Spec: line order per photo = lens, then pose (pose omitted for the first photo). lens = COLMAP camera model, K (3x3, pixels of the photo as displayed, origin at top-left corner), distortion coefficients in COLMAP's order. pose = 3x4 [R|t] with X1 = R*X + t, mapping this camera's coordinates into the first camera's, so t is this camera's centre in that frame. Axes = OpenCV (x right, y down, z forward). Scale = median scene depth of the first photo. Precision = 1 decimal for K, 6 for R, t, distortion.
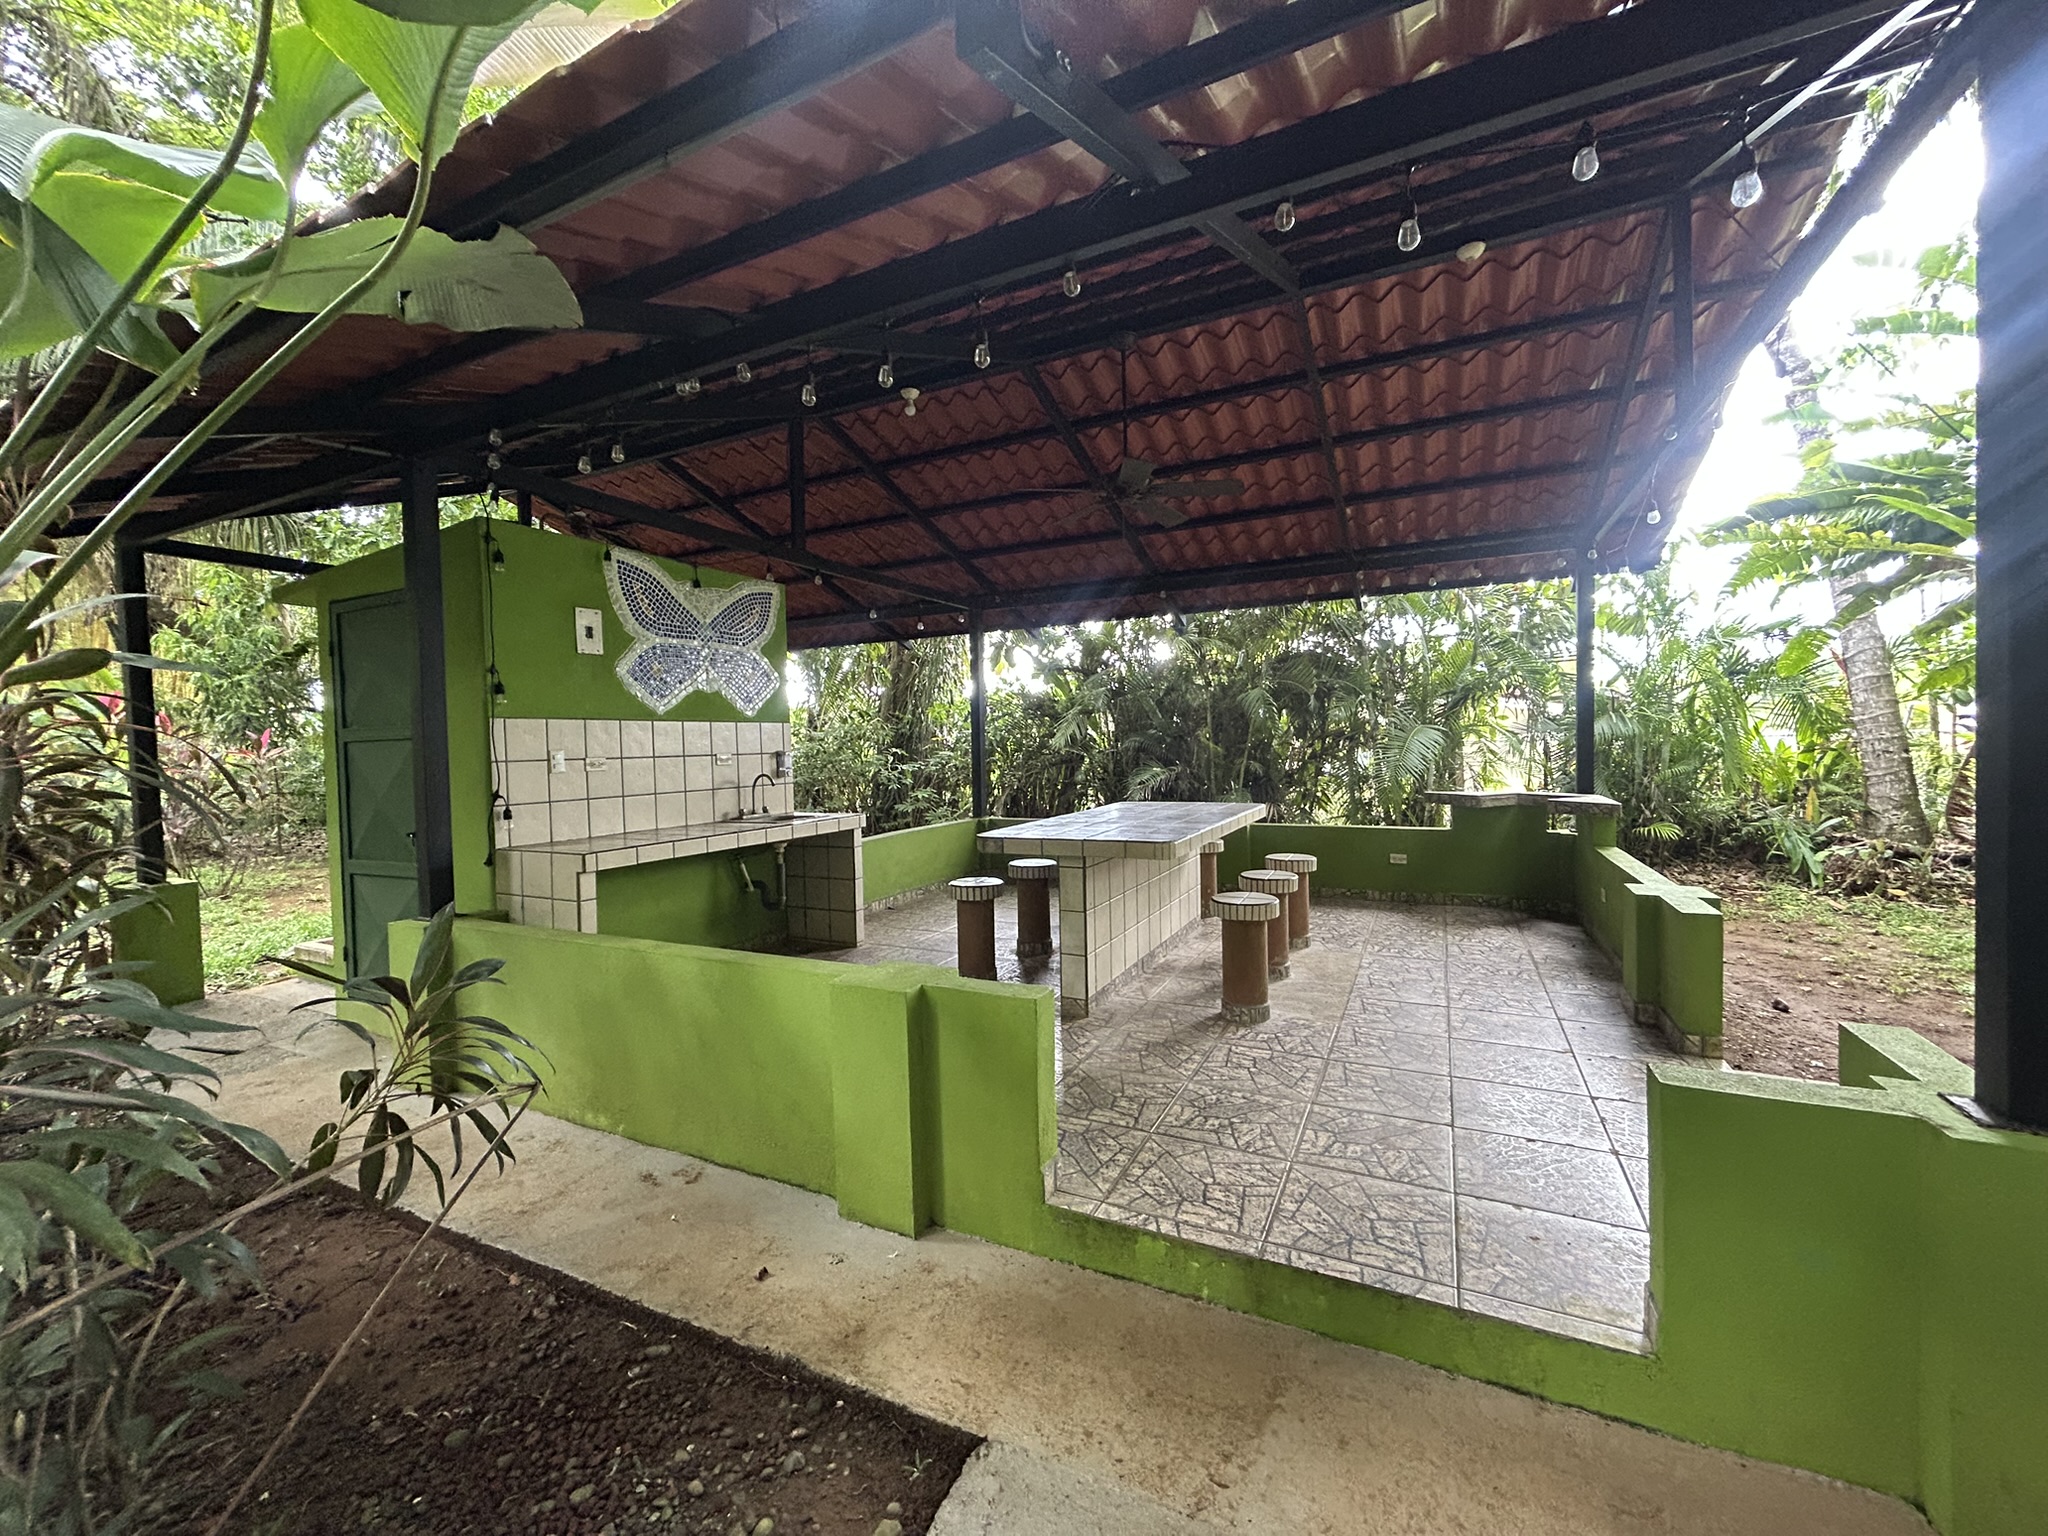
lens RADIAL K [[822.3, 0, 1031.4], [0, 822.3, 764.4], [0, 0, 1]] dist [-0.001878, 0.000326]
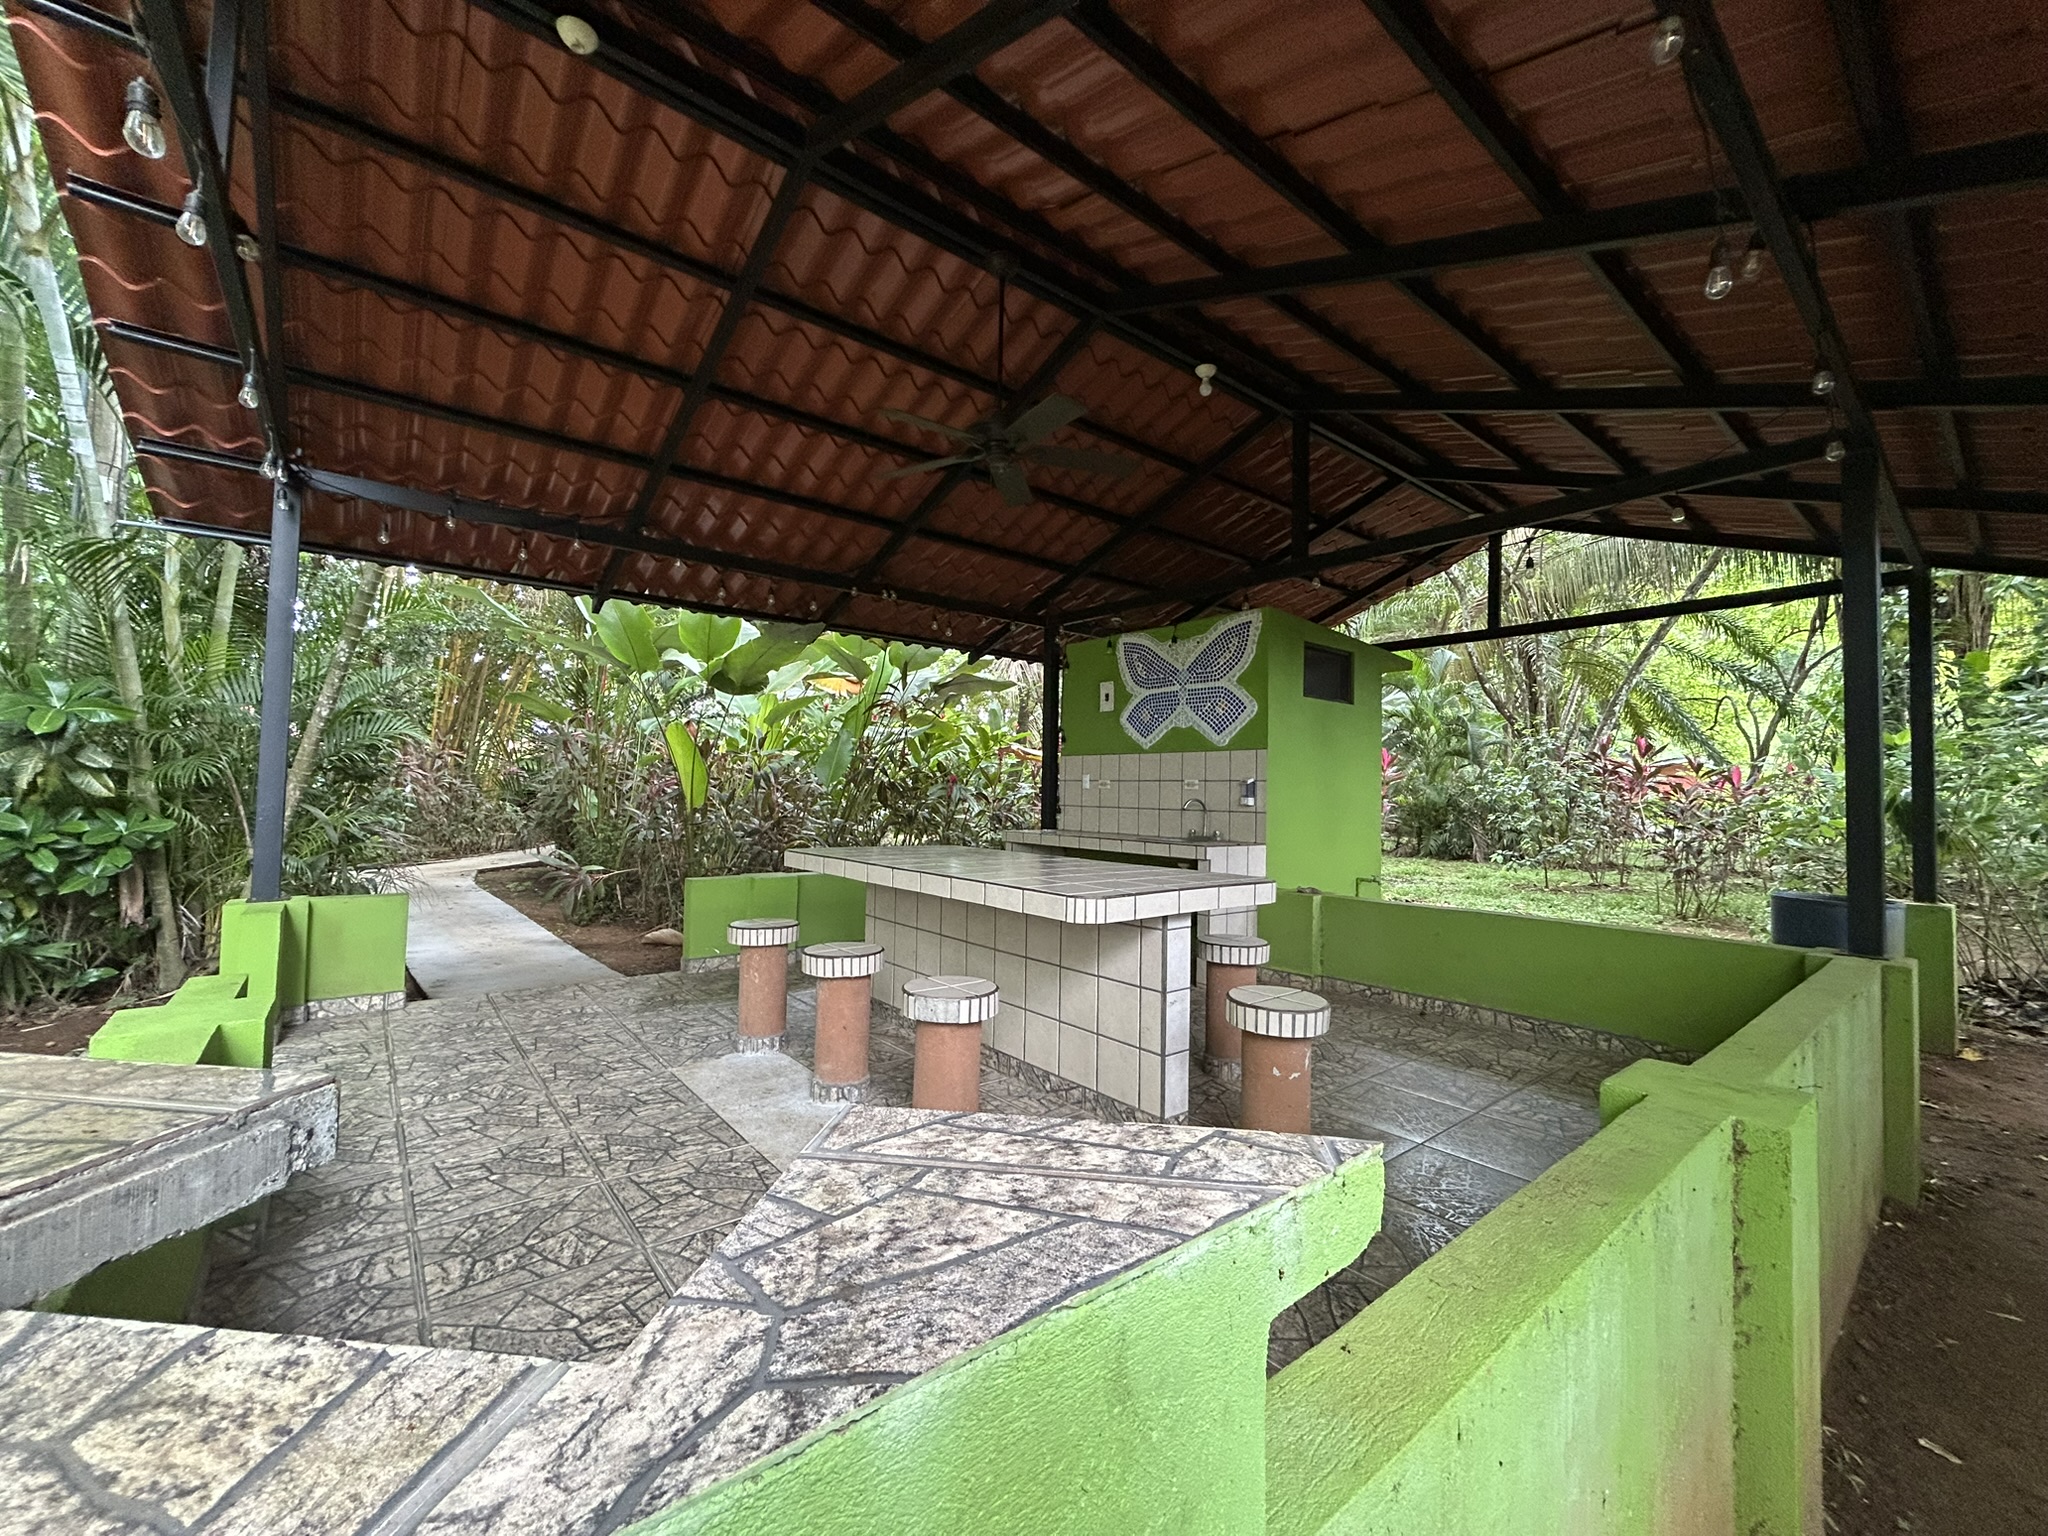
lens RADIAL K [[822.3, 0, 1015.3], [0, 822.3, 767.0], [0, 0, 1]] dist [-0.001878, 0.000326]
pose [[-0.419218, -0.016639, -0.907733, 0.873494], [-0.037612, 0.999292, -0.000947, -0.024250], [0.907106, 0.033745, -0.419547, 1.438519]]
